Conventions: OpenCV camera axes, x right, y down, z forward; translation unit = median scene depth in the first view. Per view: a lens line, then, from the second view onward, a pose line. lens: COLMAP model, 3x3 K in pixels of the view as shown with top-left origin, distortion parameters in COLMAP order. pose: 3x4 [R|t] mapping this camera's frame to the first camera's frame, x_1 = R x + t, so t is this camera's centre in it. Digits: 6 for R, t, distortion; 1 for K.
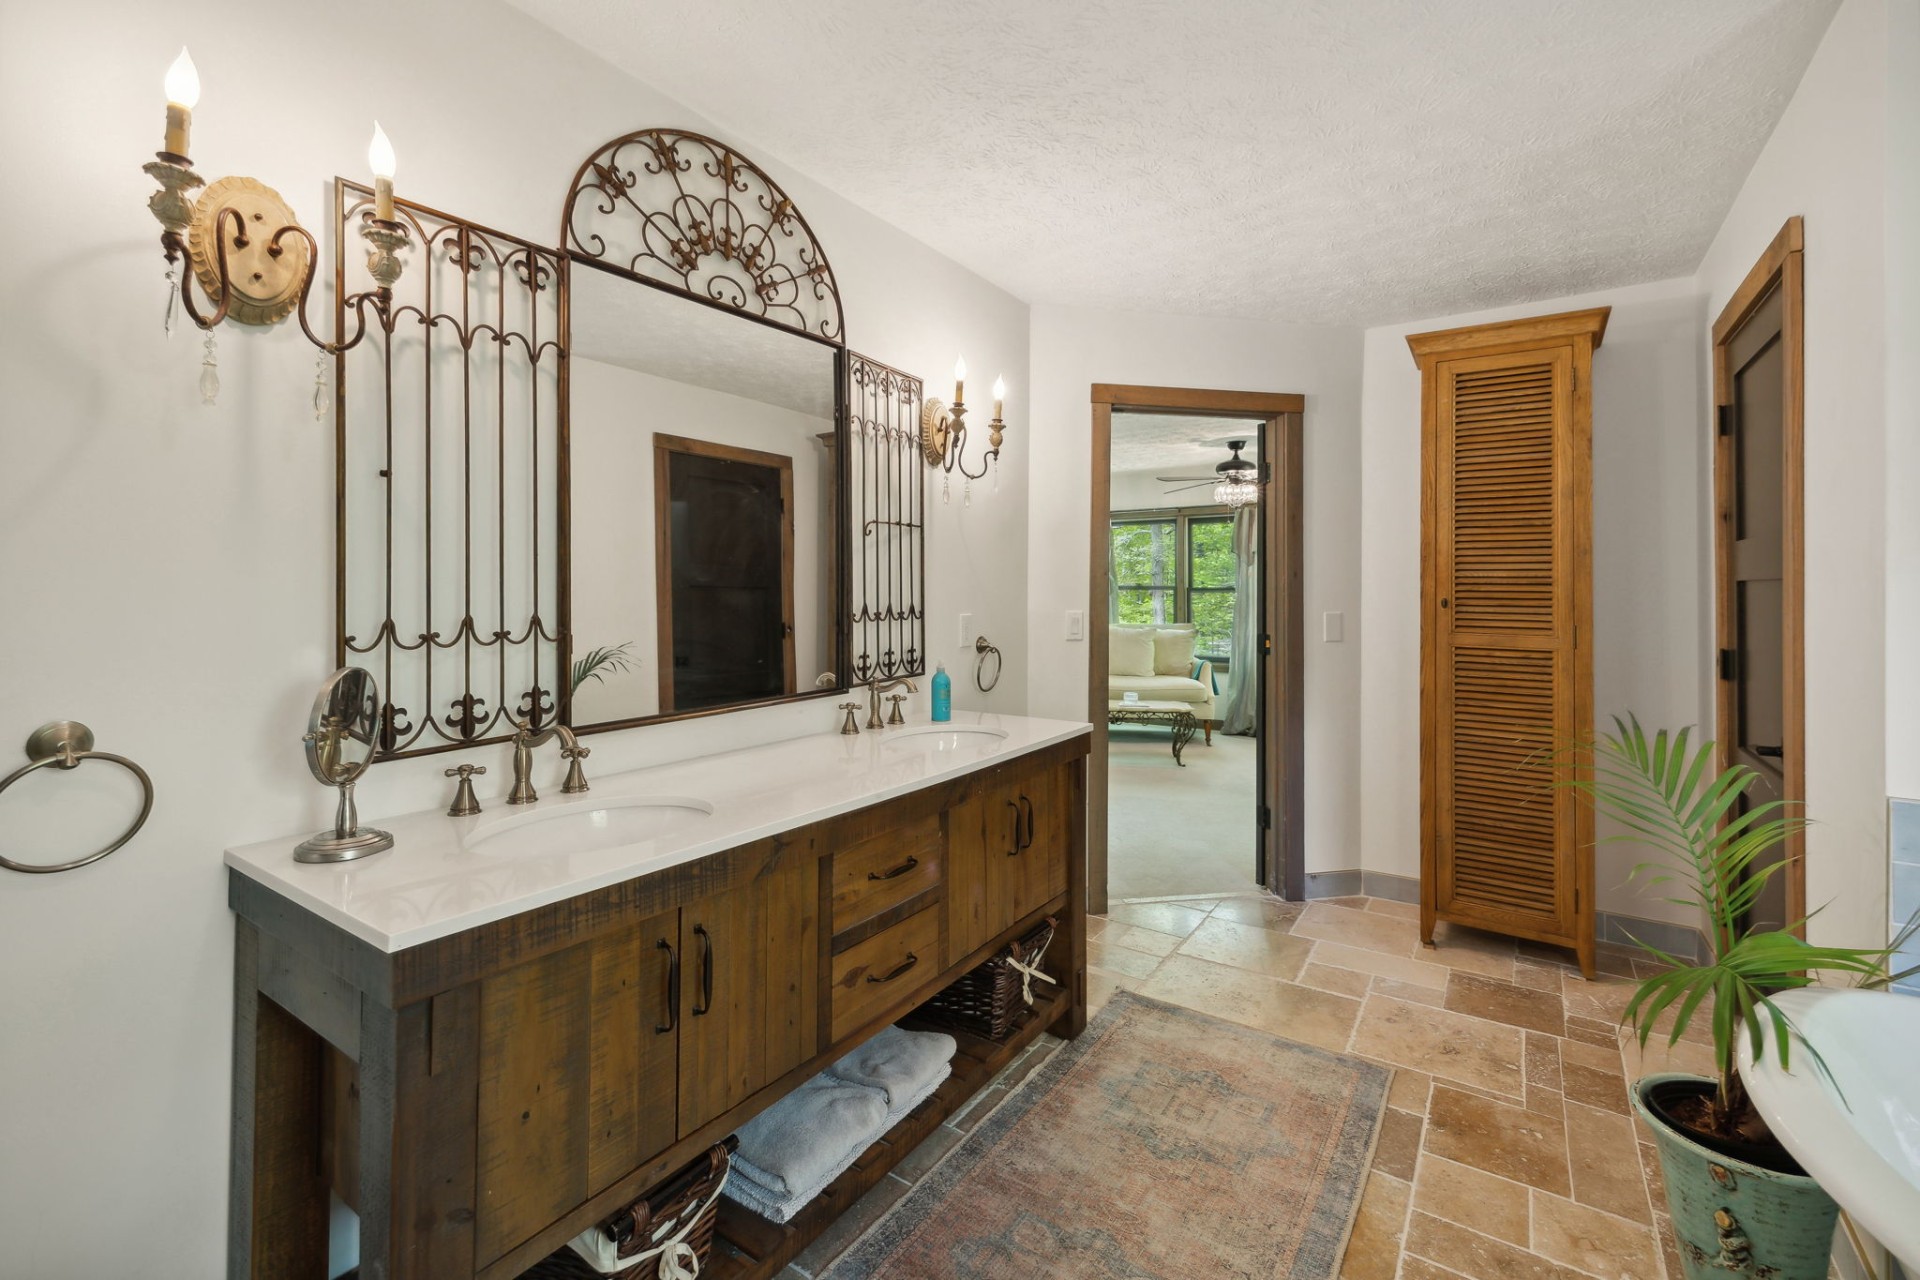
lens RADIAL K [[828.6, 0, 947.1], [0, 828.6, 575.2], [0, 0, 1]] dist [0.000588, -0.000390]
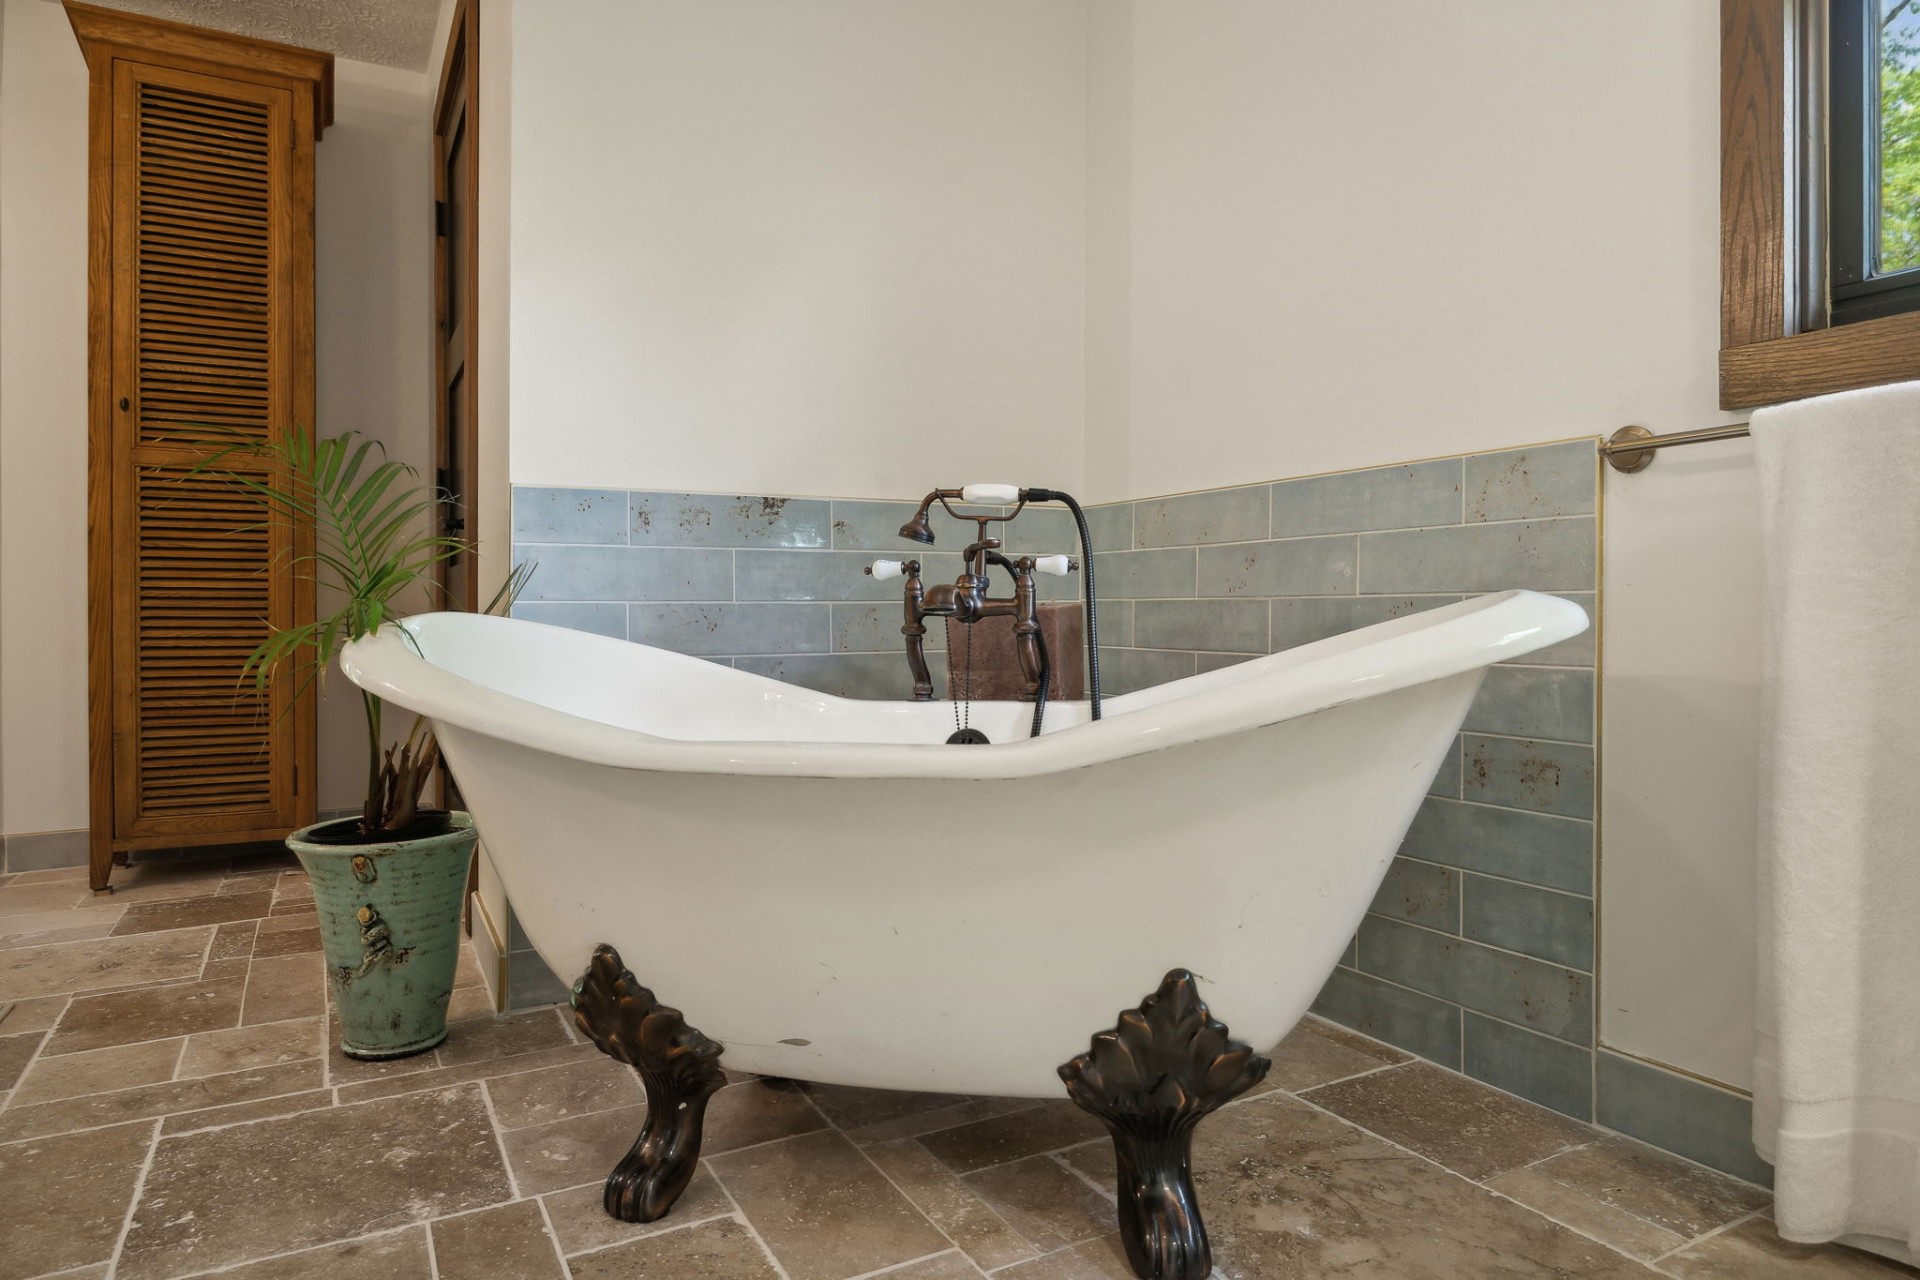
lens RADIAL K [[1162.0, 0, 954.5], [0, 1162.0, 626.7], [0, 0, 1]] dist [-0.001522, -0.002935]
pose [[0.453259, -0.014539, 0.891260, 0.041411], [-0.009531, 0.999731, 0.021156, 0.209423], [-0.891328, -0.018083, 0.452999, -0.084794]]
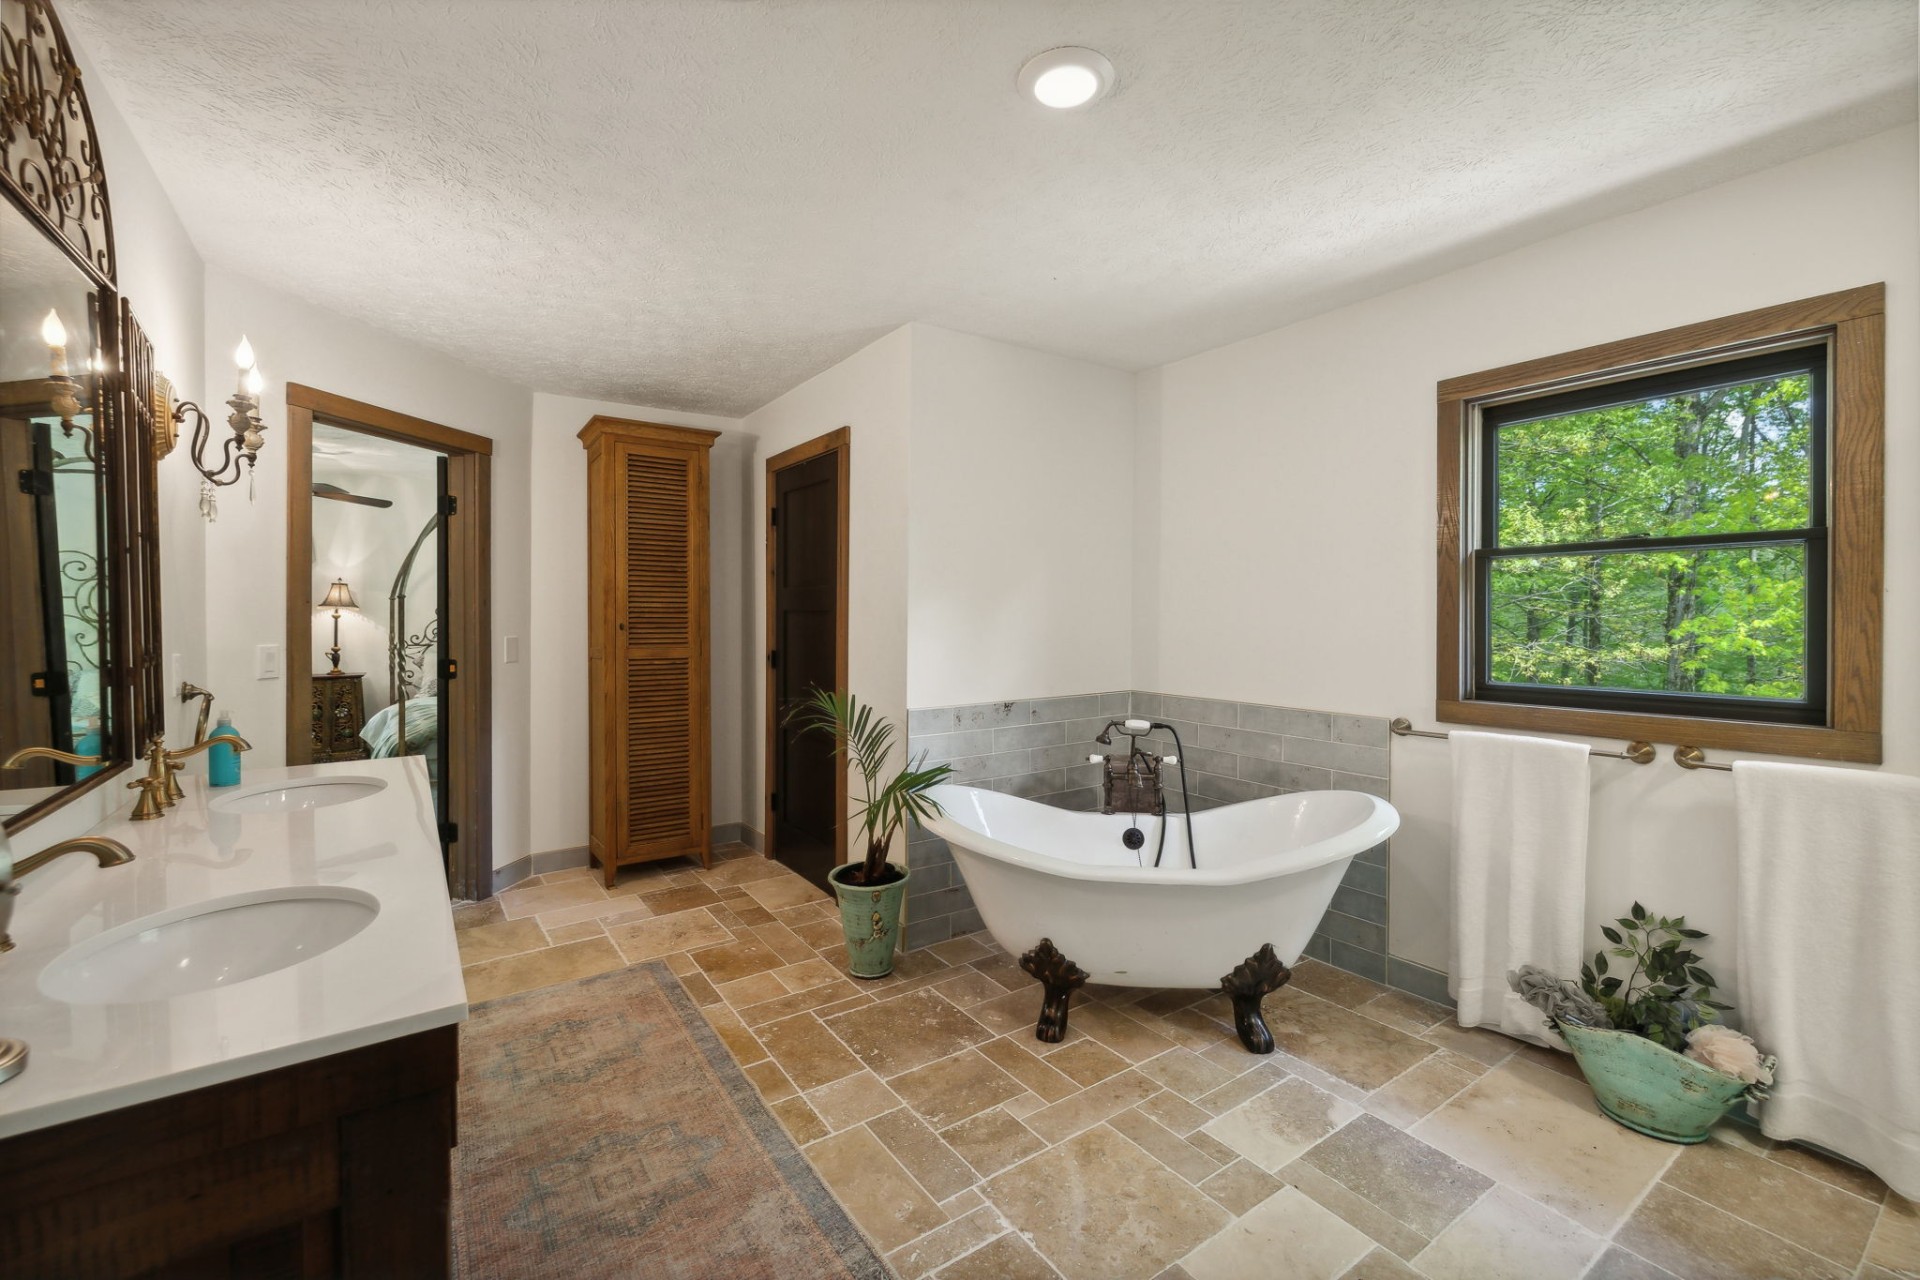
lens RADIAL K [[812.2, 0, 959.6], [0, 812.2, 620.5], [0, 0, 1]] dist [0.000181, -0.000079]
pose [[0.348132, -0.014856, 0.937328, -0.457028], [-0.014526, 0.999669, 0.021239, -0.012084], [-0.937333, -0.021009, 0.347801, 0.047129]]
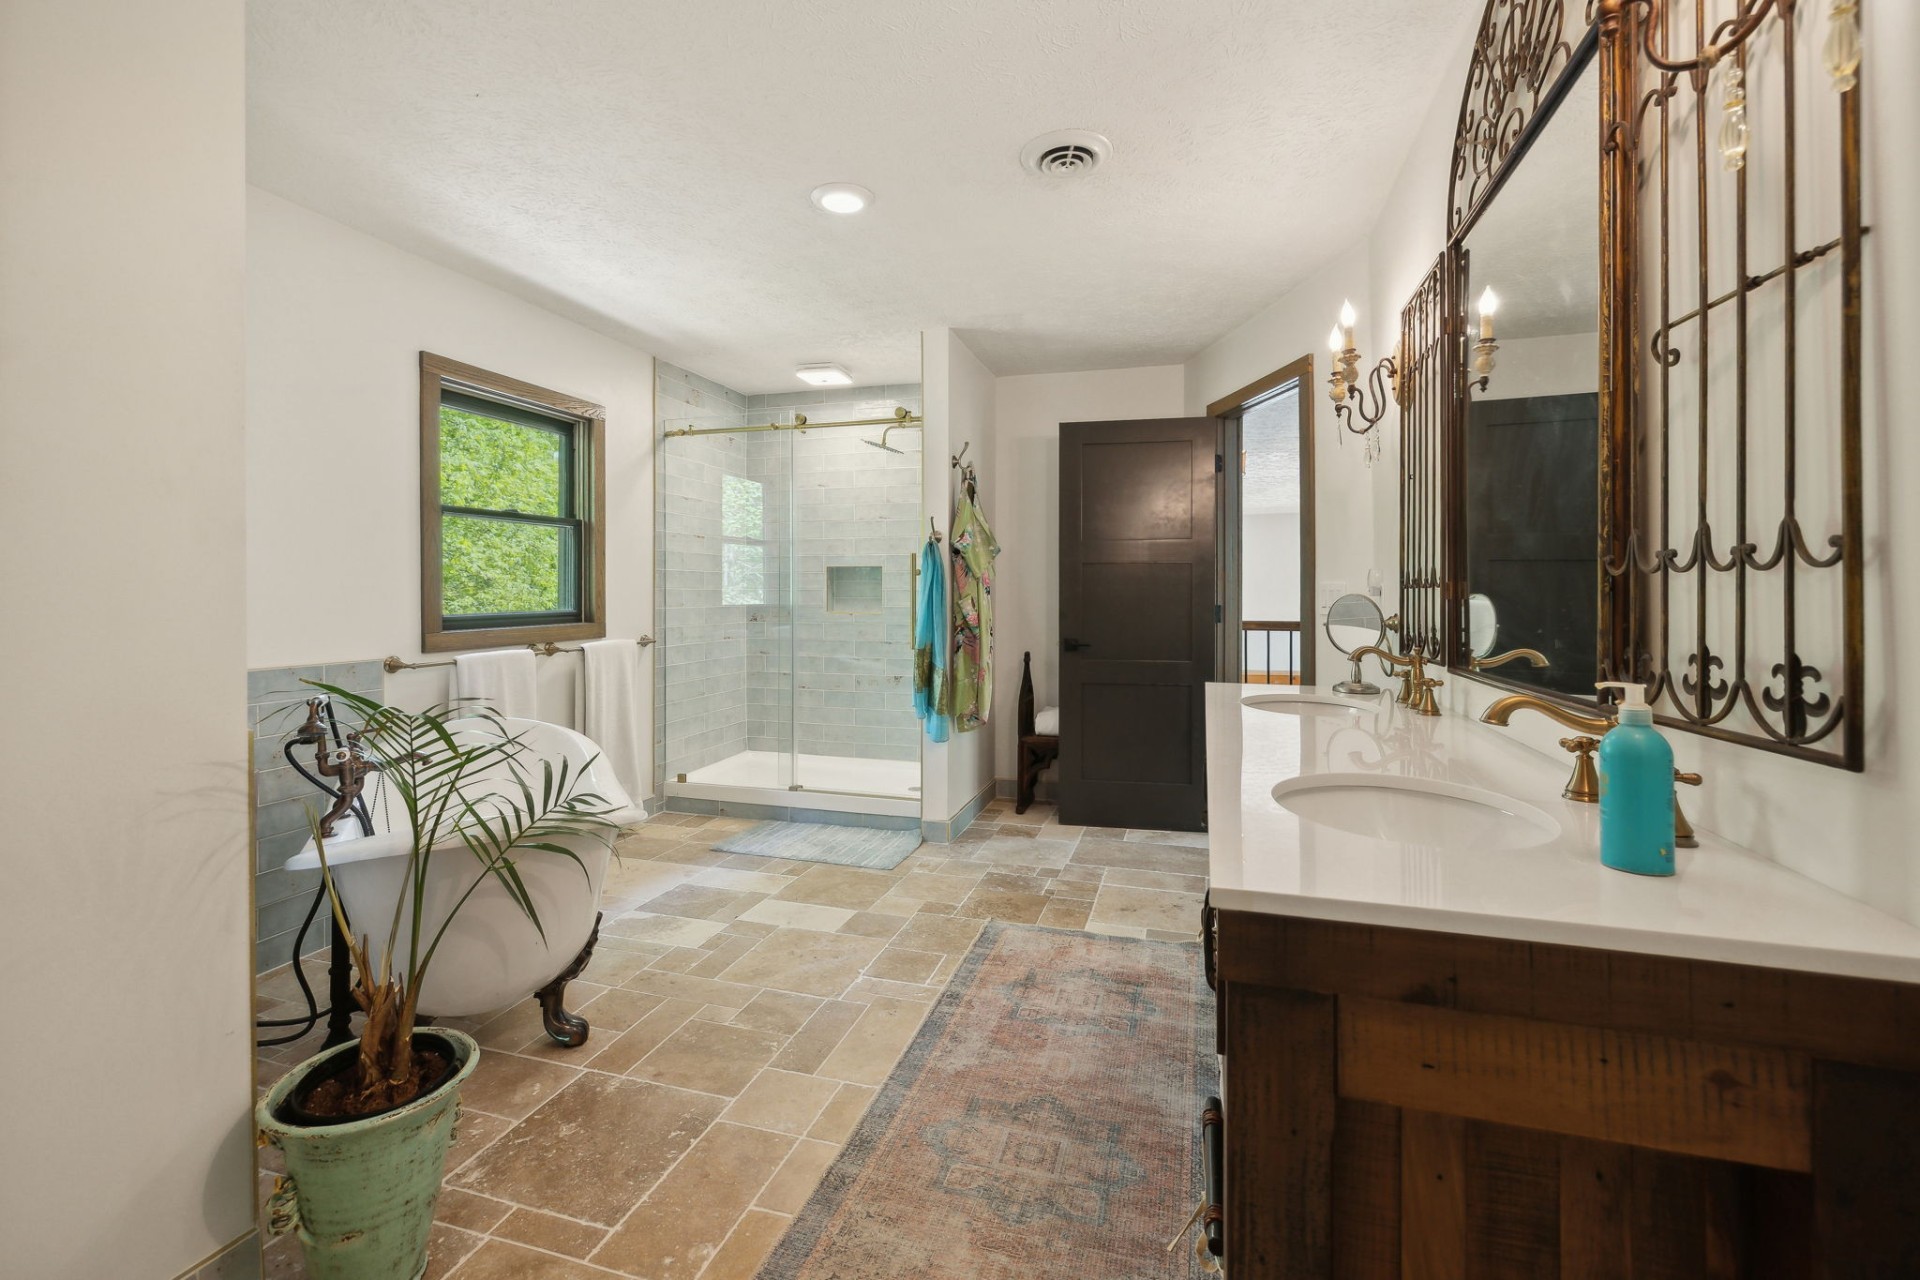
lens RADIAL K [[812.2, 0, 959.6], [0, 812.2, 620.5], [0, 0, 1]] dist [0.000181, -0.000079]
pose [[-0.948760, 0.009323, -0.315860, 0.316087], [0.004170, 0.999847, 0.016989, 0.062424], [0.315970, 0.014801, -0.948654, 1.100316]]
